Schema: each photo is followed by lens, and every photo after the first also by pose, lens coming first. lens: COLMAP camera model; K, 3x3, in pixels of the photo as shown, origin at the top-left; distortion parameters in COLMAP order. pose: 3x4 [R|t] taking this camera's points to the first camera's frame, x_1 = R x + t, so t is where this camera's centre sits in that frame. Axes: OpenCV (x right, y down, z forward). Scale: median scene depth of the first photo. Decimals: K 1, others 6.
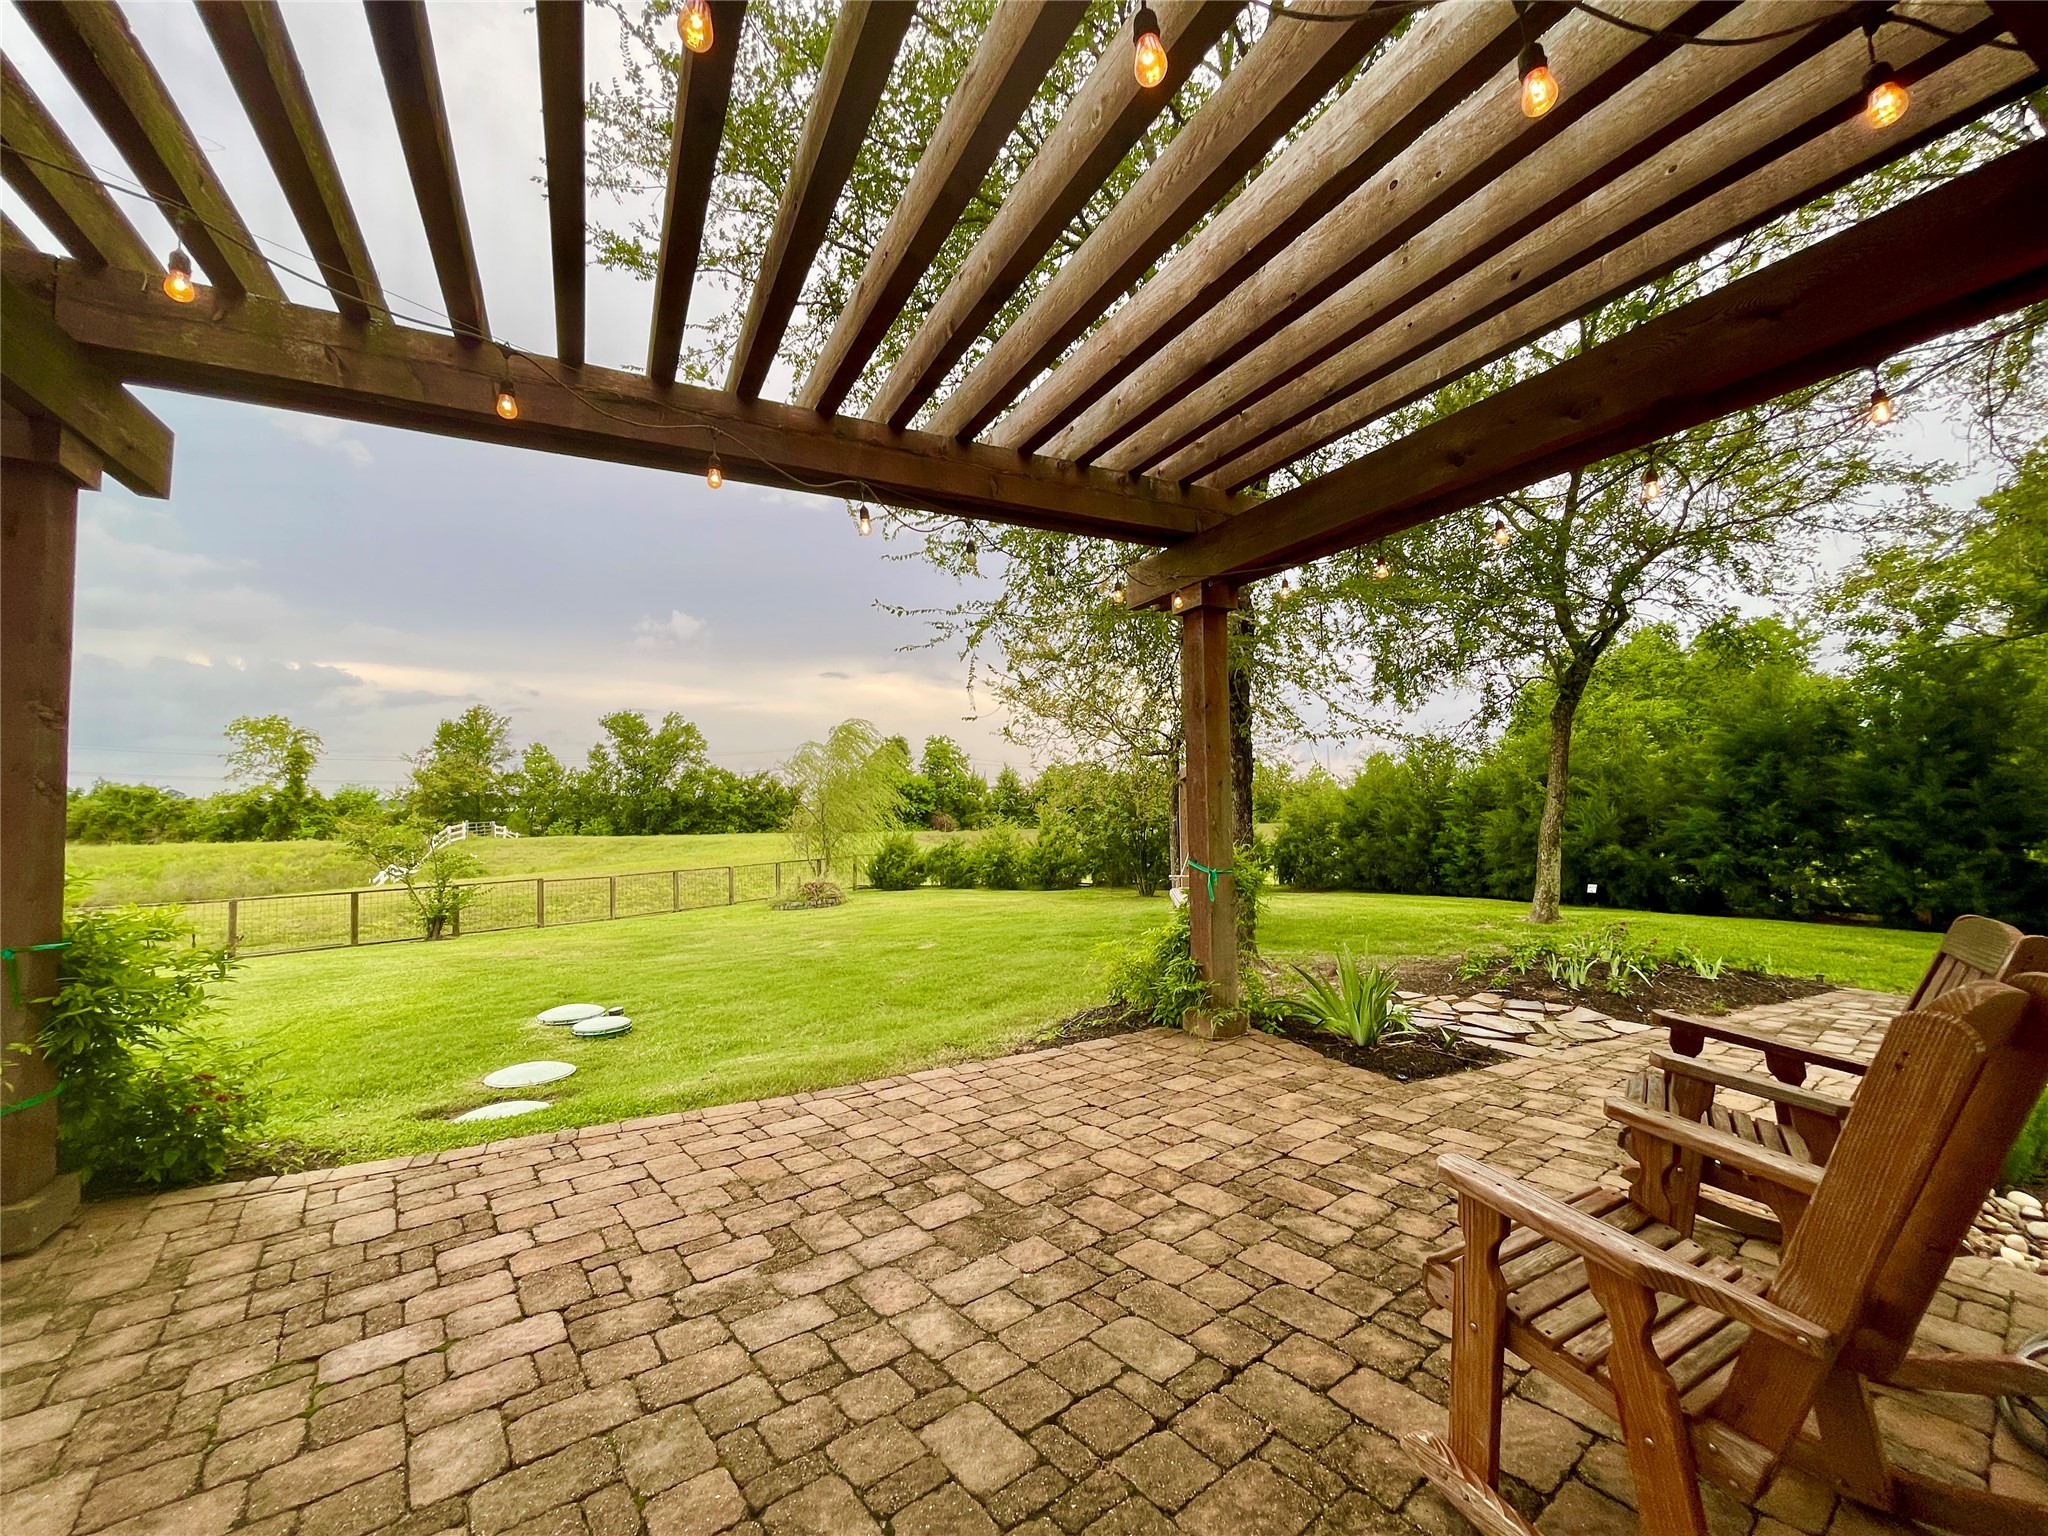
lens RADIAL K [[808.2, 0, 1024.0], [0, 808.2, 768.0], [0, 0, 1]] dist [-0.001620, -0.000086]
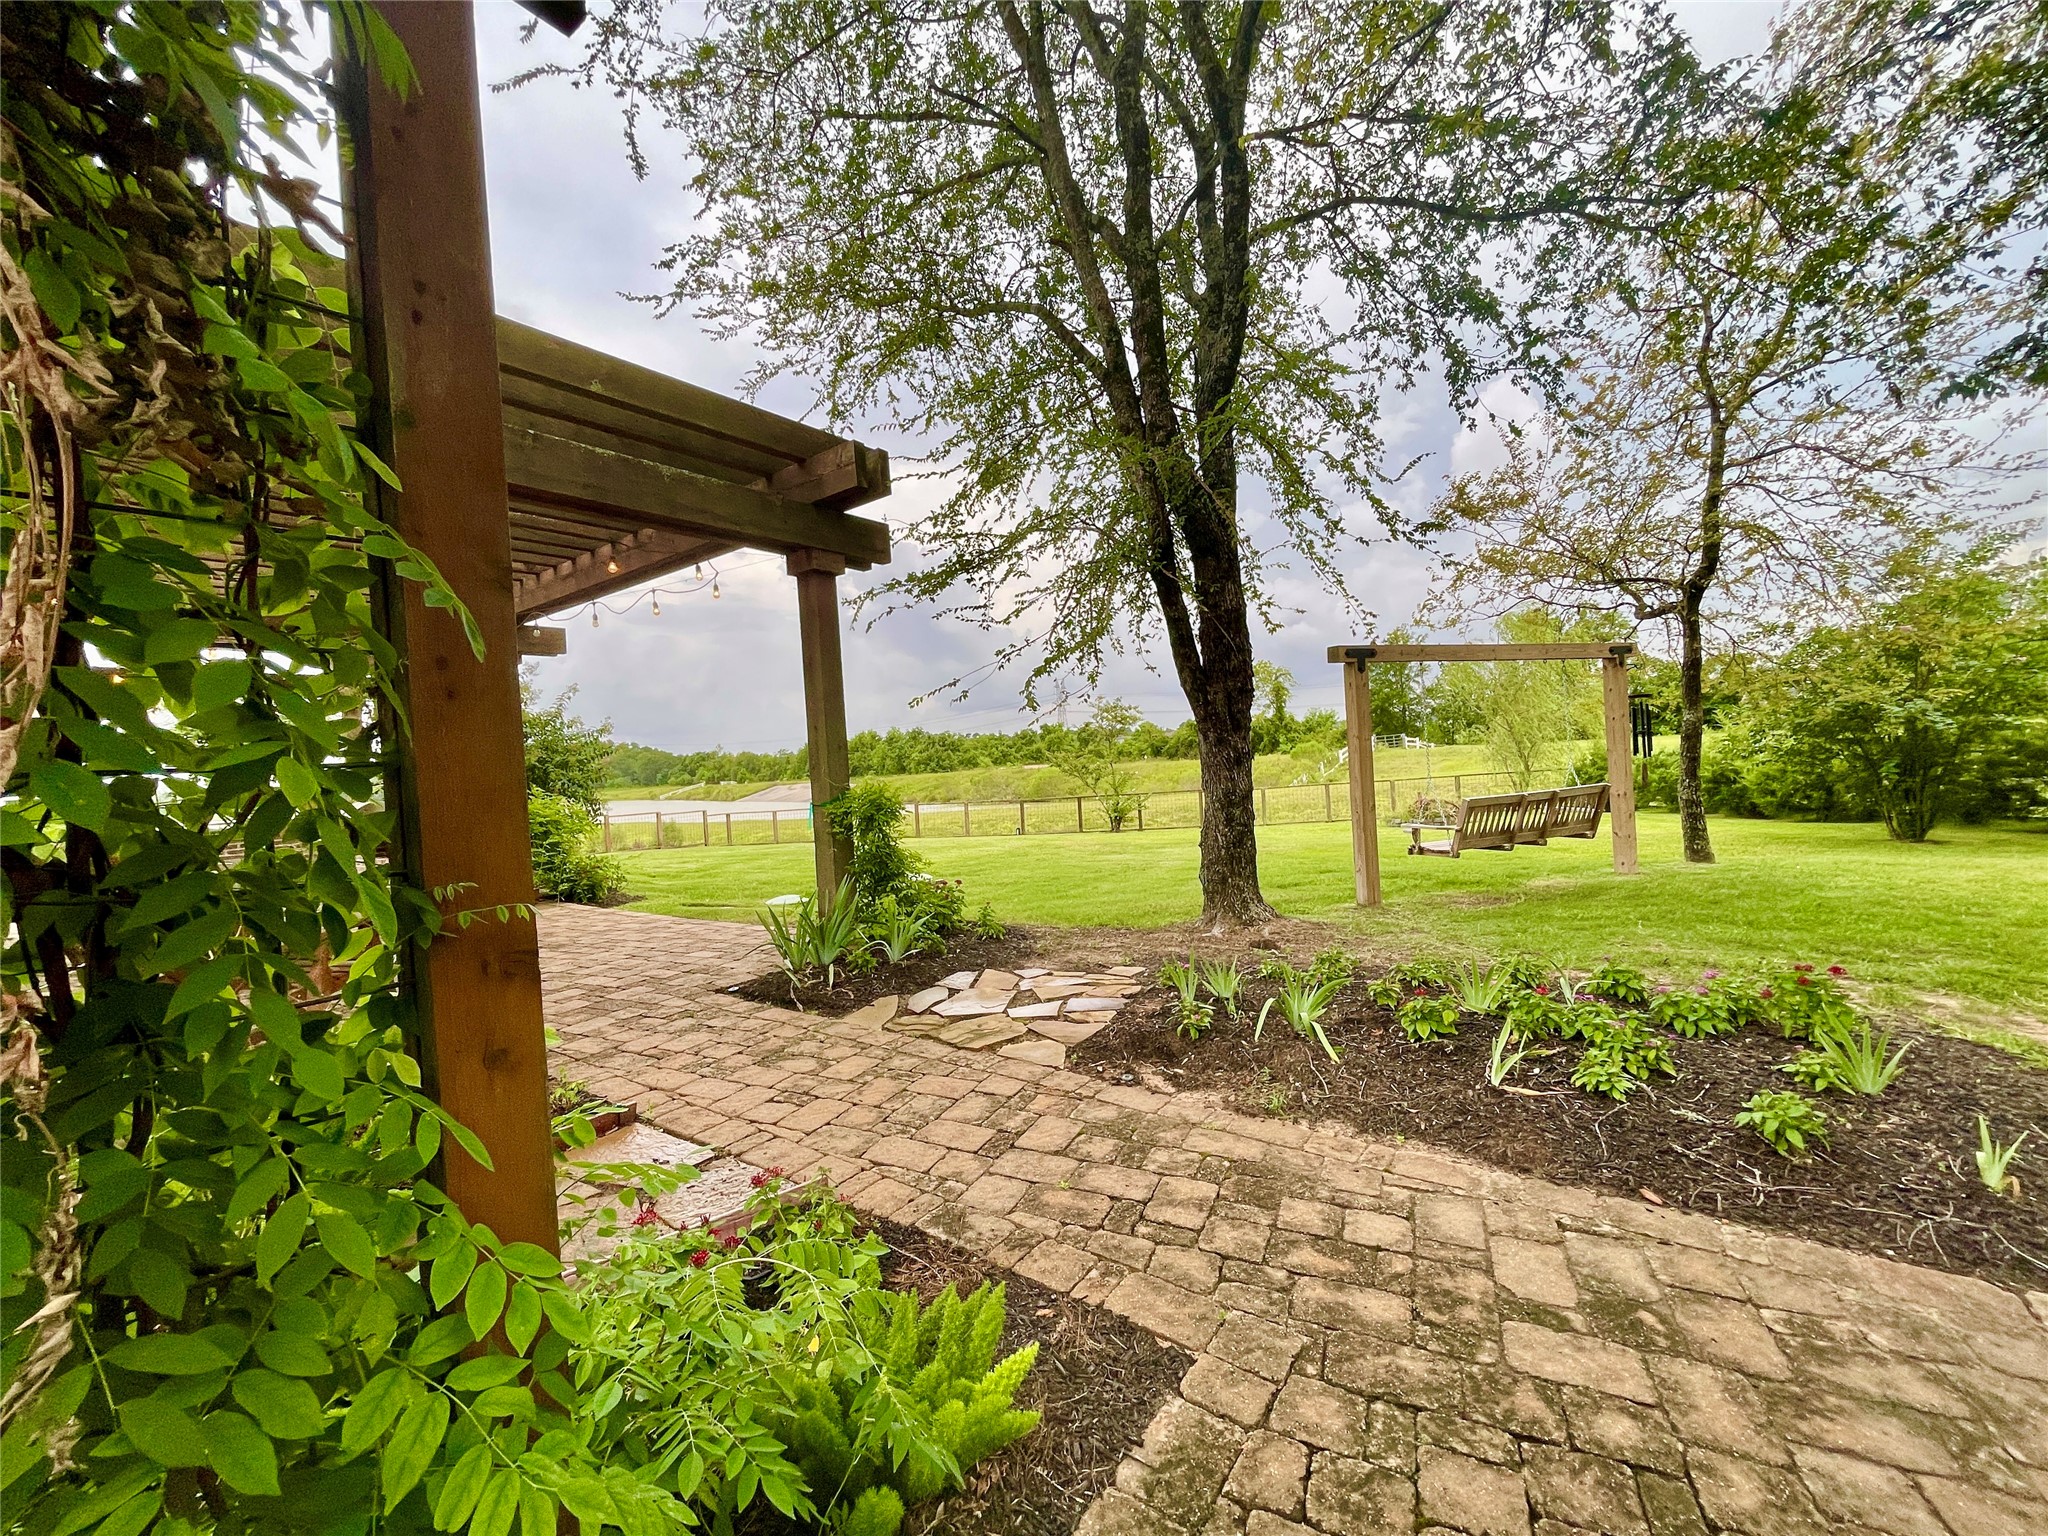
lens RADIAL K [[832.7, 0, 1024.0], [0, 832.7, 768.0], [0, 0, 1]] dist [-0.000937, -0.000052]
pose [[0.428976, -0.007517, -0.903285, 0.120301], [0.111557, 0.992751, 0.044718, 0.005362], [0.896401, -0.119951, 0.426705, 0.065115]]
